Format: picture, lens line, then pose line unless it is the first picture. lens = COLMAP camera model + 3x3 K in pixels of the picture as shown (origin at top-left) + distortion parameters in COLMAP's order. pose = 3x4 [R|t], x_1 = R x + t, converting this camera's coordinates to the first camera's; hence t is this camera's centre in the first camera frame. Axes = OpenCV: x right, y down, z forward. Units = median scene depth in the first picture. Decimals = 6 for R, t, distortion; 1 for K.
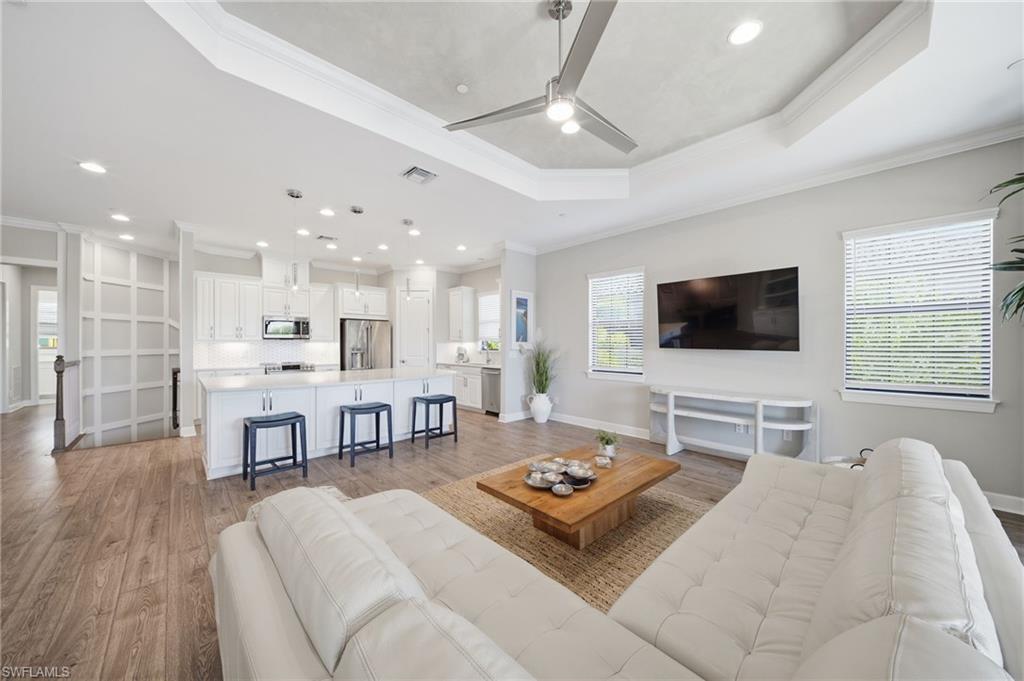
lens RADIAL K [[358.4, 0, 511.8], [0, 358.4, 342.0], [0, 0, 1]] dist [-0.001037, -0.001336]
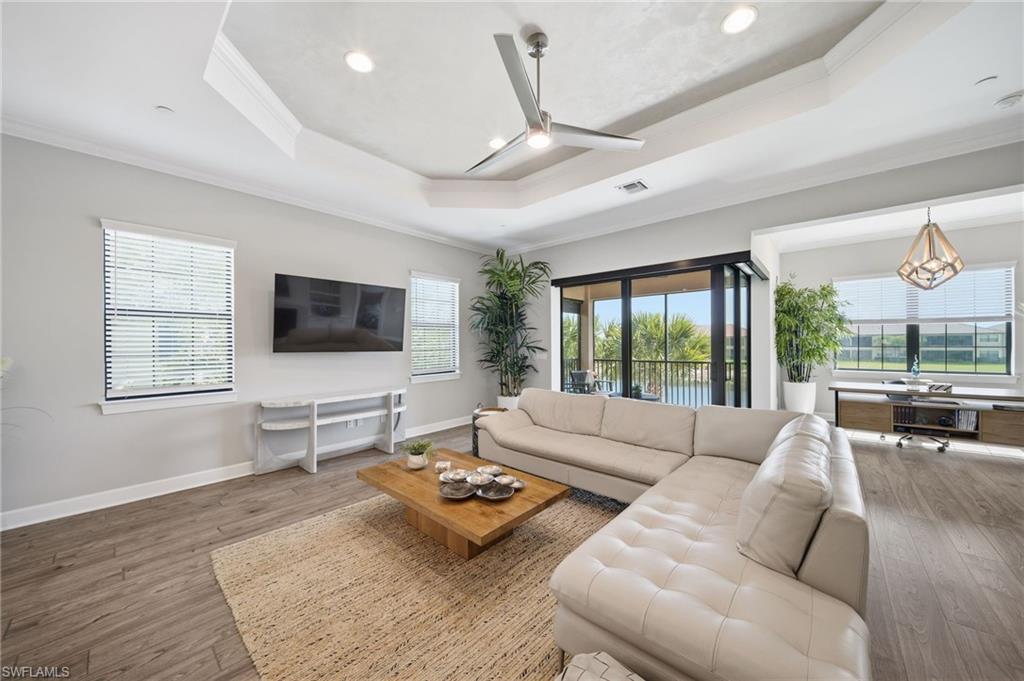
lens RADIAL K [[358.4, 0, 513.7], [0, 358.4, 341.6], [0, 0, 1]] dist [-0.001037, -0.001336]
pose [[-0.079481, 0.006262, 0.996817, -0.487668], [0.006431, 0.999963, -0.005769, -0.000766], [-0.996816, 0.005952, -0.079518, 0.582981]]
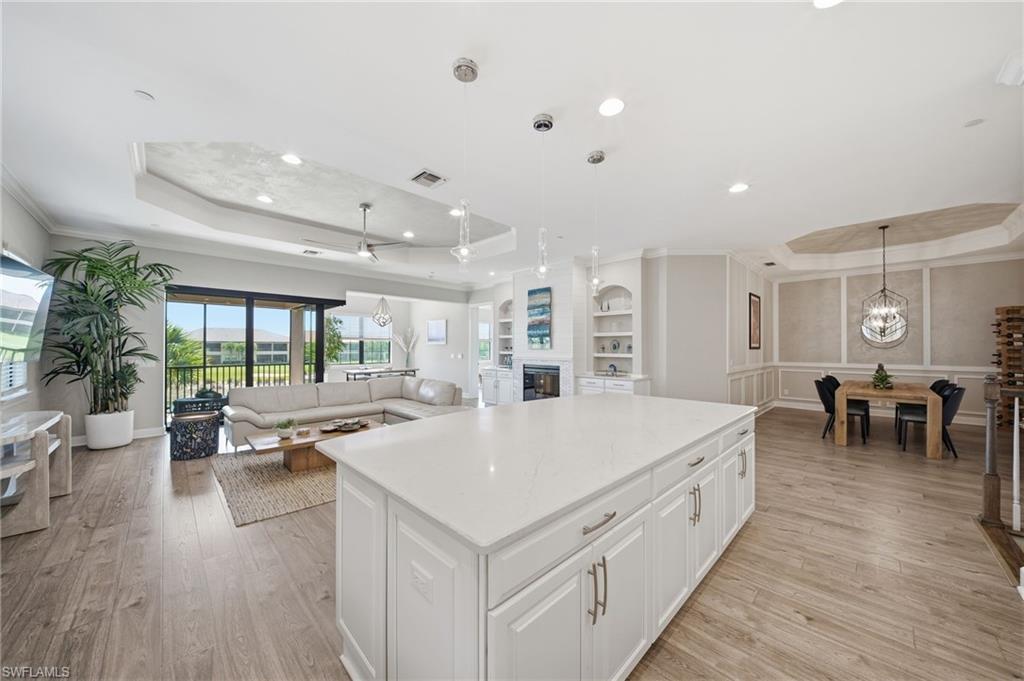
lens RADIAL K [[358.4, 0, 512.2], [0, 358.4, 346.8], [0, 0, 1]] dist [-0.001037, -0.001336]
pose [[-0.999995, -0.002480, -0.001748, -0.414804], [-0.002478, 0.999996, -0.001154, -0.014383], [0.001751, -0.001150, -0.999998, 1.663362]]
